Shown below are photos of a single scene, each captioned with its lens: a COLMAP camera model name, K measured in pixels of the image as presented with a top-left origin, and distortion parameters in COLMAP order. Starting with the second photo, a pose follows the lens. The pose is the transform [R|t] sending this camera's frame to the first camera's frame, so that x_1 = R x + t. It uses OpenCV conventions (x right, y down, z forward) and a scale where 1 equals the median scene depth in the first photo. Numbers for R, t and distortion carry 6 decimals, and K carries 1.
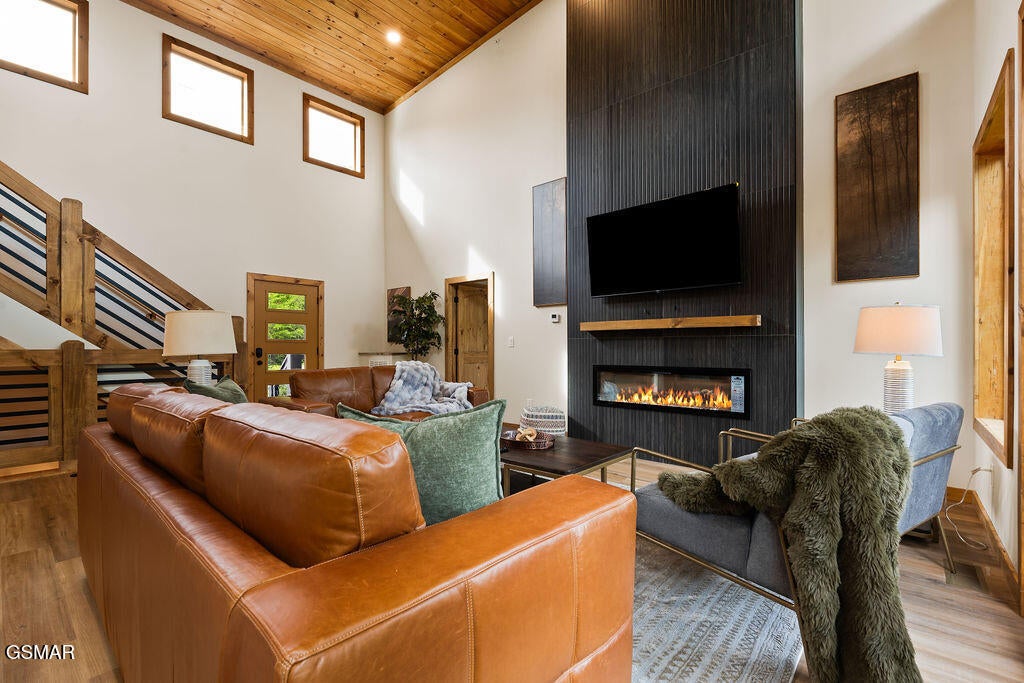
lens RADIAL K [[457.5, 0, 512.0], [0, 457.5, 346.7], [0, 0, 1]] dist [-0.003610, -0.000384]
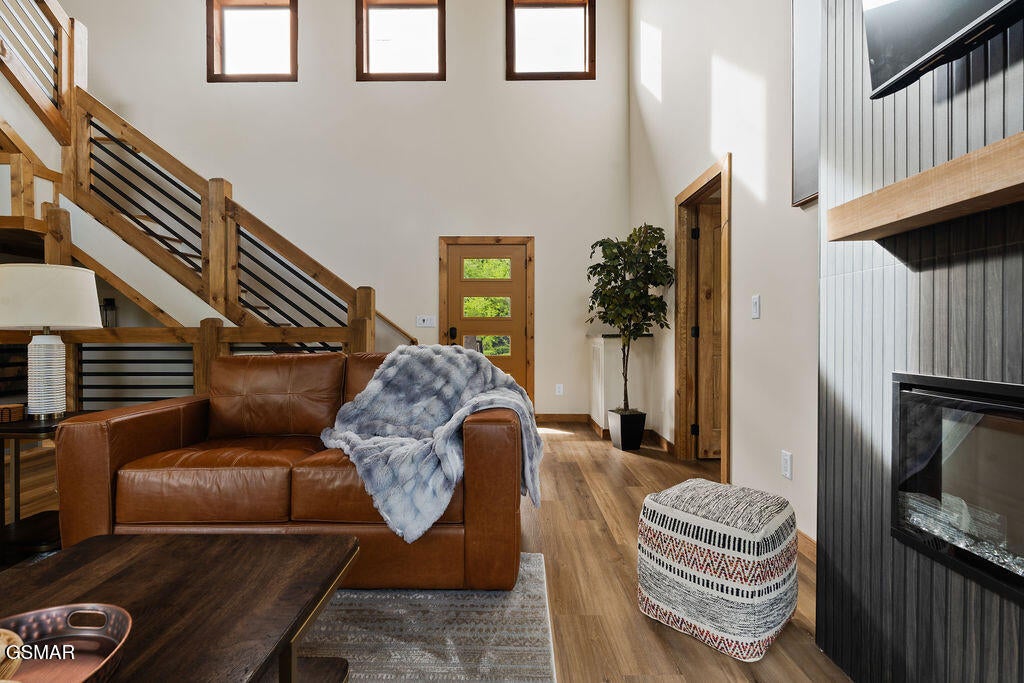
lens RADIAL K [[493.3, 0, 514.4], [0, 493.3, 336.8], [0, 0, 1]] dist [0.003761, 0.000936]
pose [[0.651418, 0.004917, -0.758703, 0.246305], [0.001971, 0.999965, 0.008173, 0.016027], [0.758716, -0.006820, 0.651386, 0.666537]]
